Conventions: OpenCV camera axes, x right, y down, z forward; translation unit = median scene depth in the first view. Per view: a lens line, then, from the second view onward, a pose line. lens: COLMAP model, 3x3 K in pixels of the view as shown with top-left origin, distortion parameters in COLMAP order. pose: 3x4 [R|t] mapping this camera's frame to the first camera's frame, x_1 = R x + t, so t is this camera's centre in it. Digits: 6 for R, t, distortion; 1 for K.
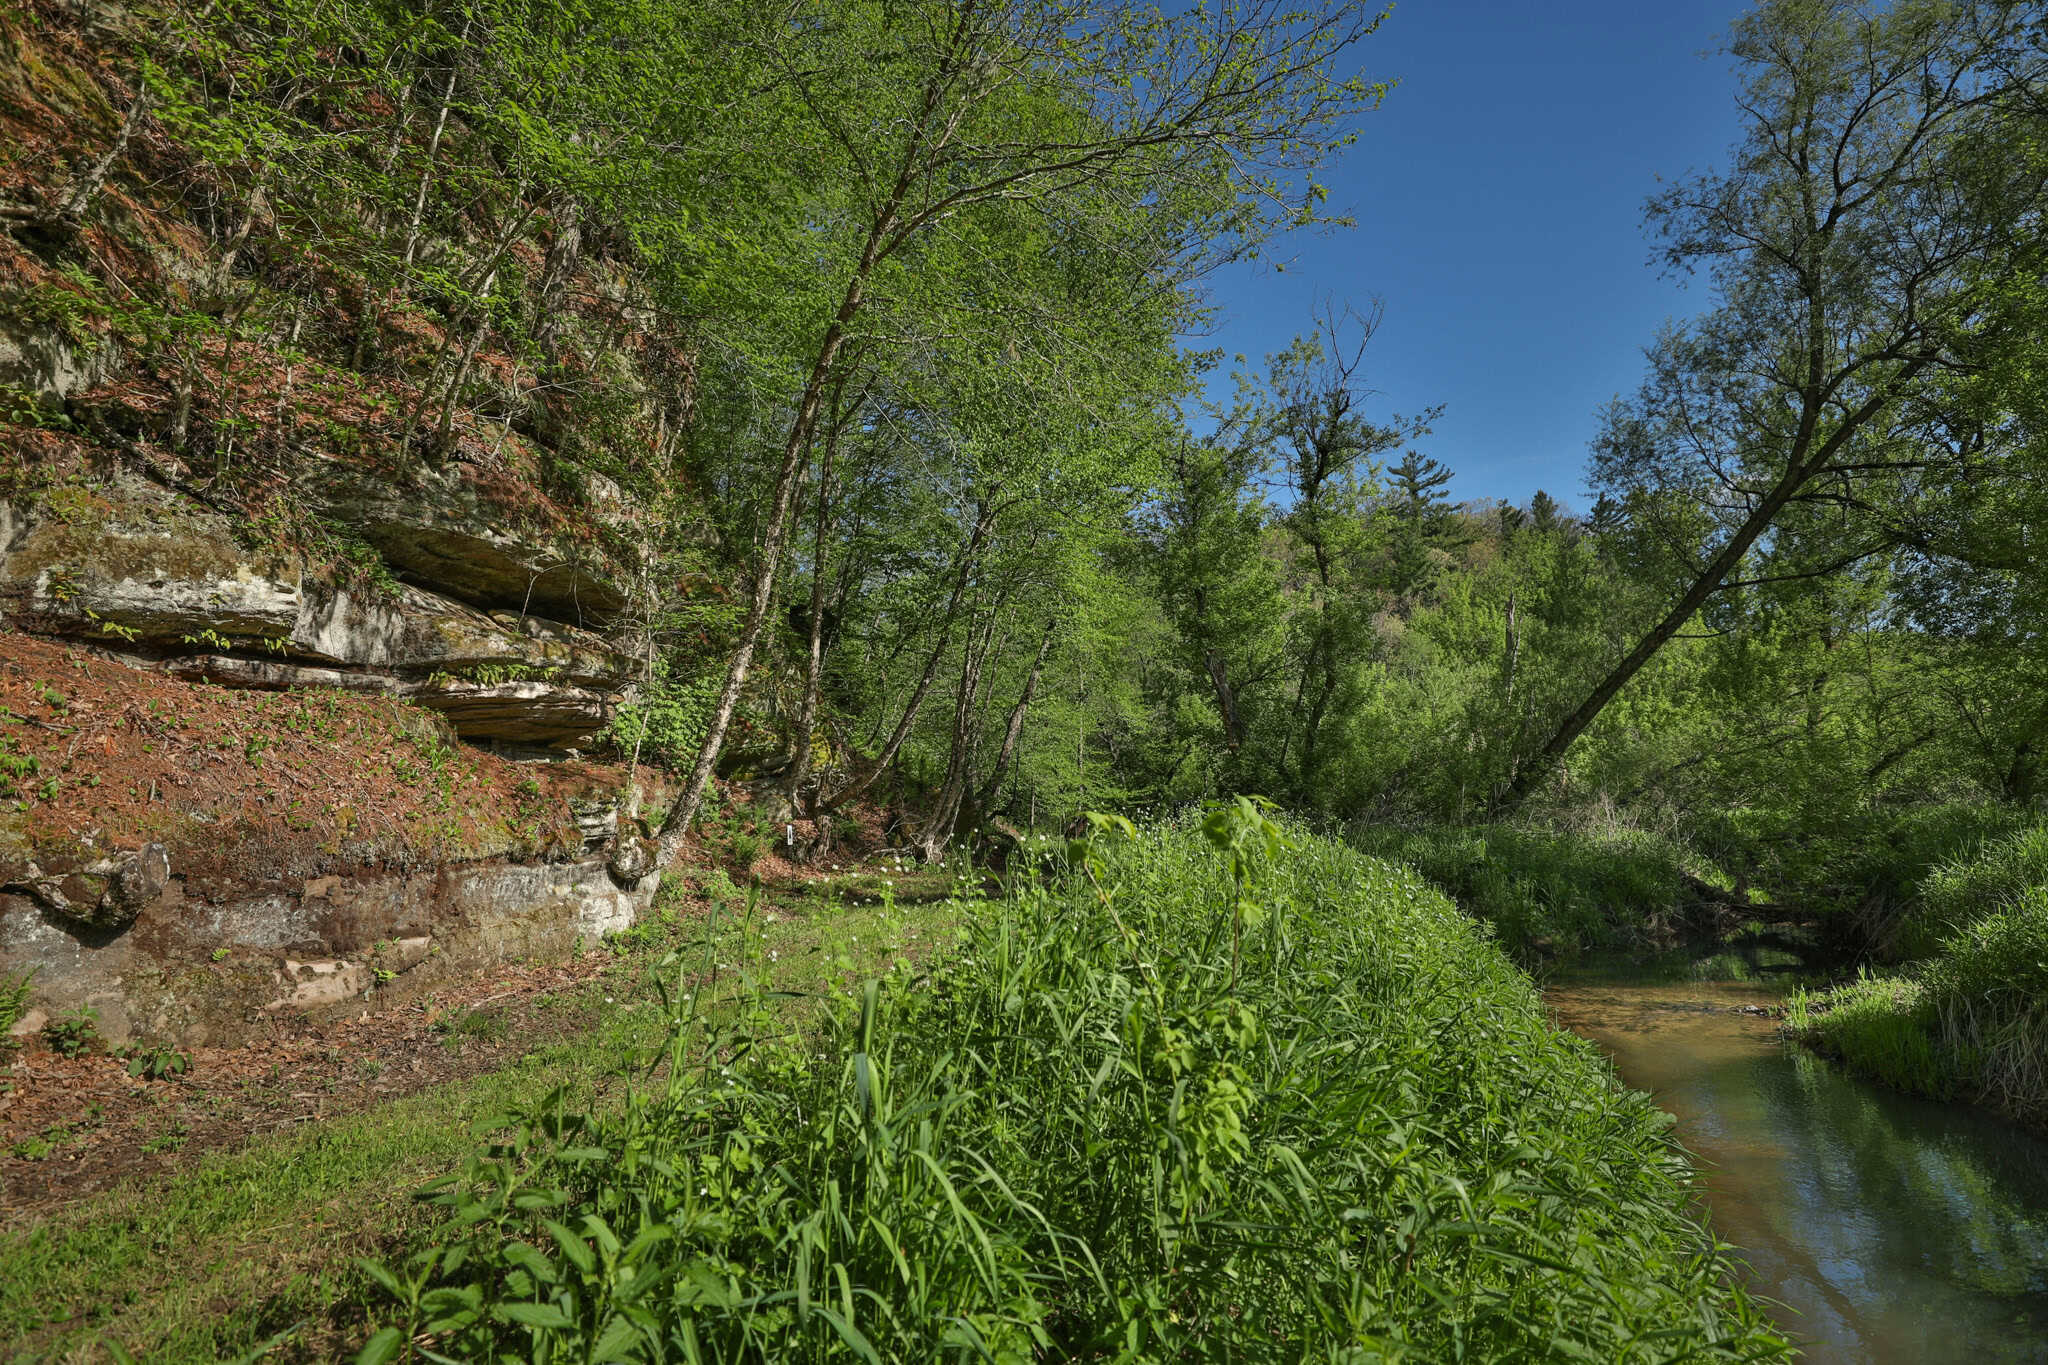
lens RADIAL K [[977.4, 0, 1015.1], [0, 977.4, 687.8], [0, 0, 1]] dist [-0.026964, 0.003788]
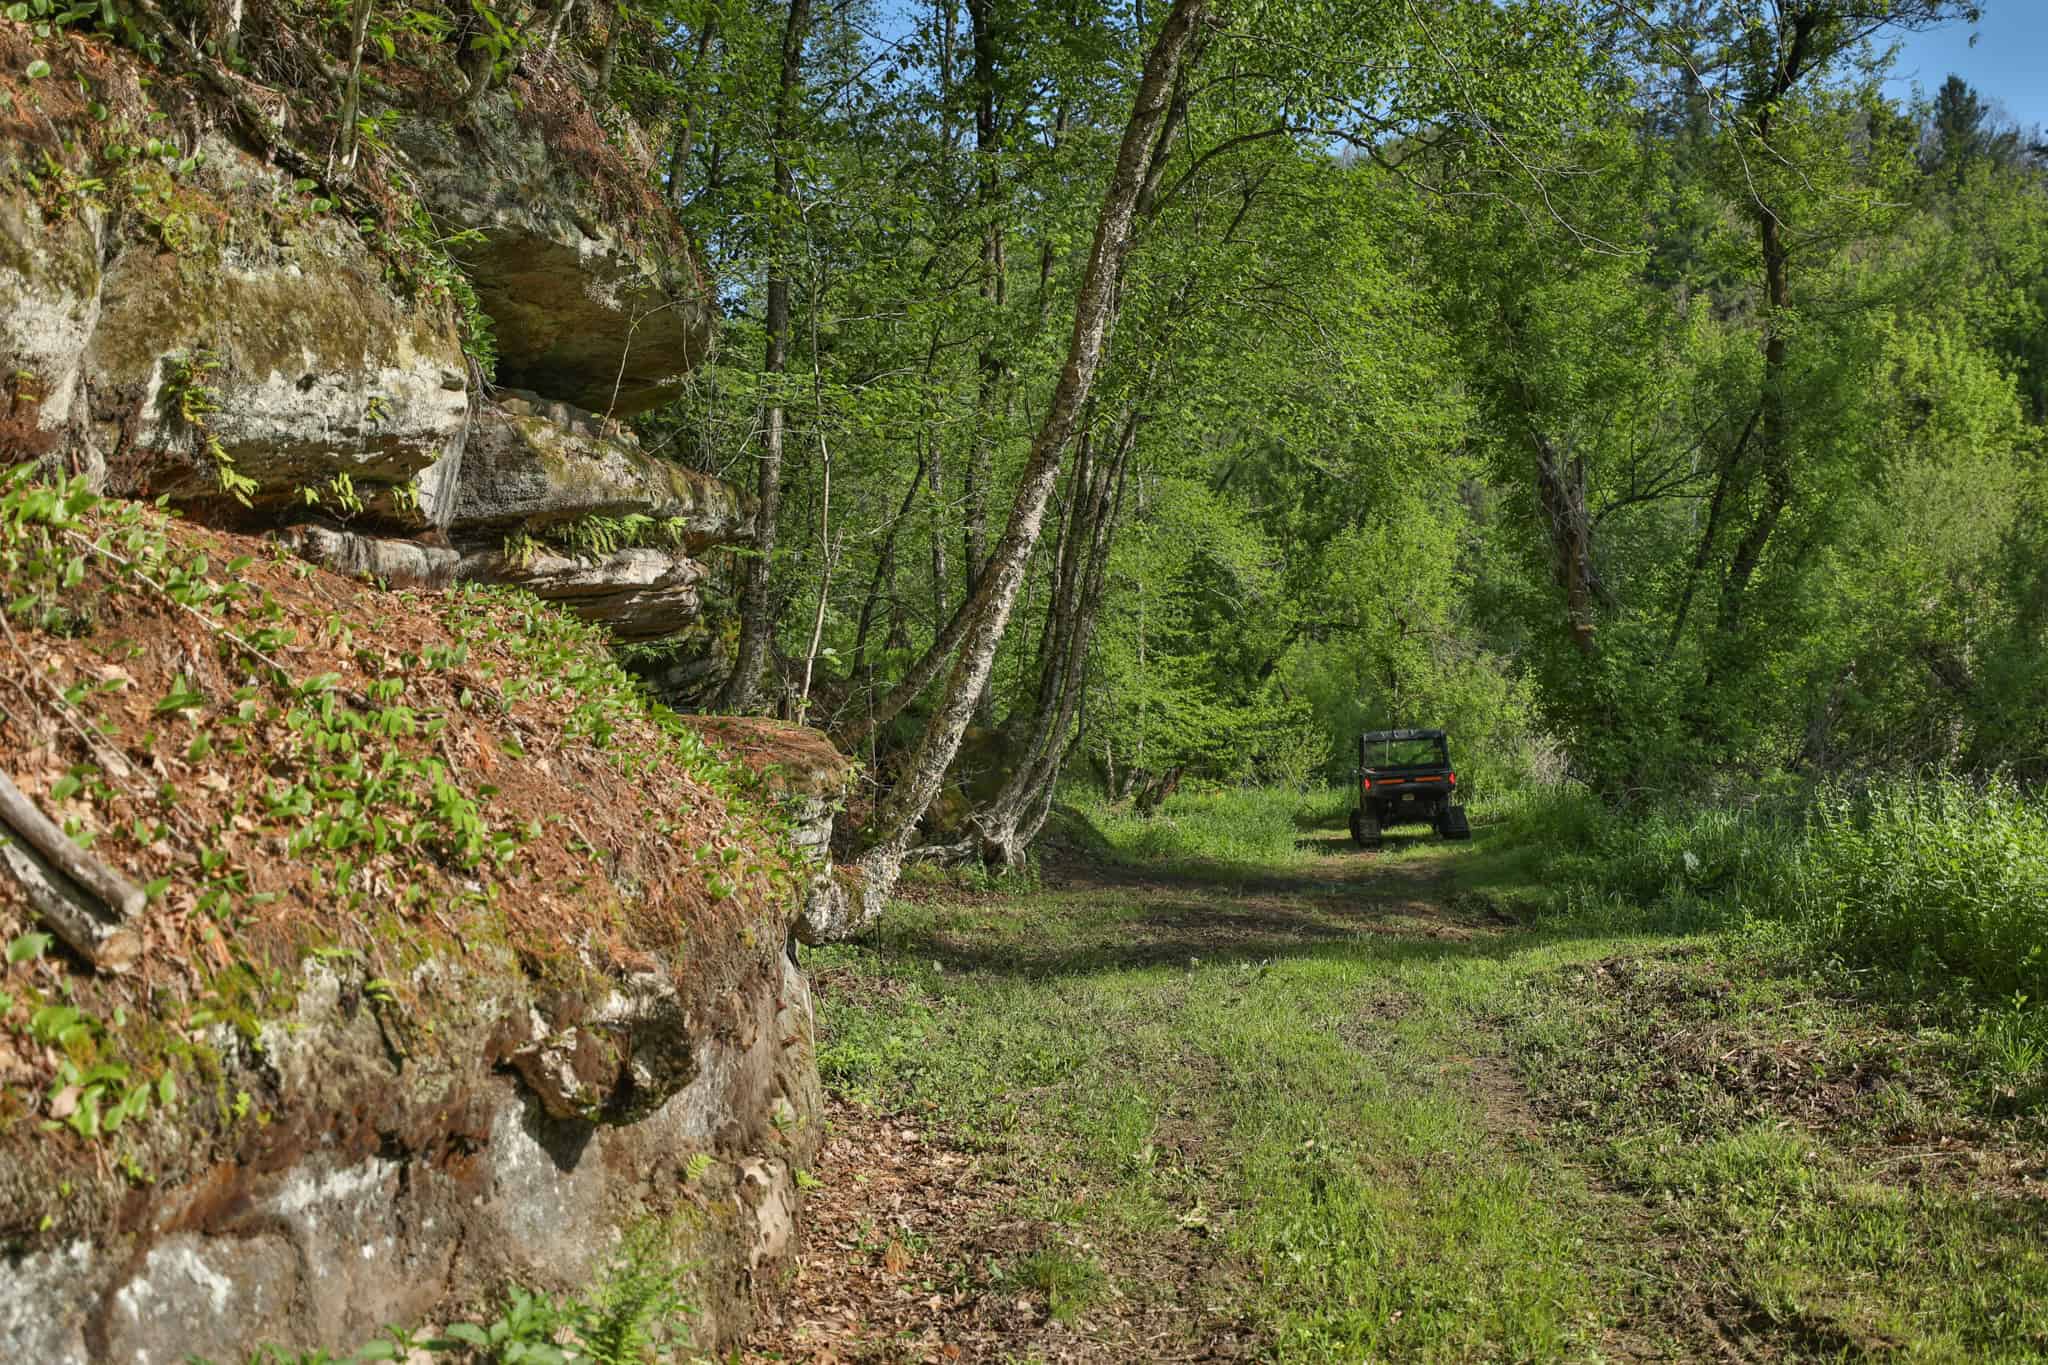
lens RADIAL K [[2015.1, 0, 1025.2], [0, 2015.1, 679.7], [0, 0, 1]] dist [0.062248, 0.000000]
pose [[0.995824, -0.009934, 0.090749, -0.568303], [0.001241, 0.995444, 0.095345, -0.051663], [-0.091282, -0.094834, 0.991299, -0.014975]]
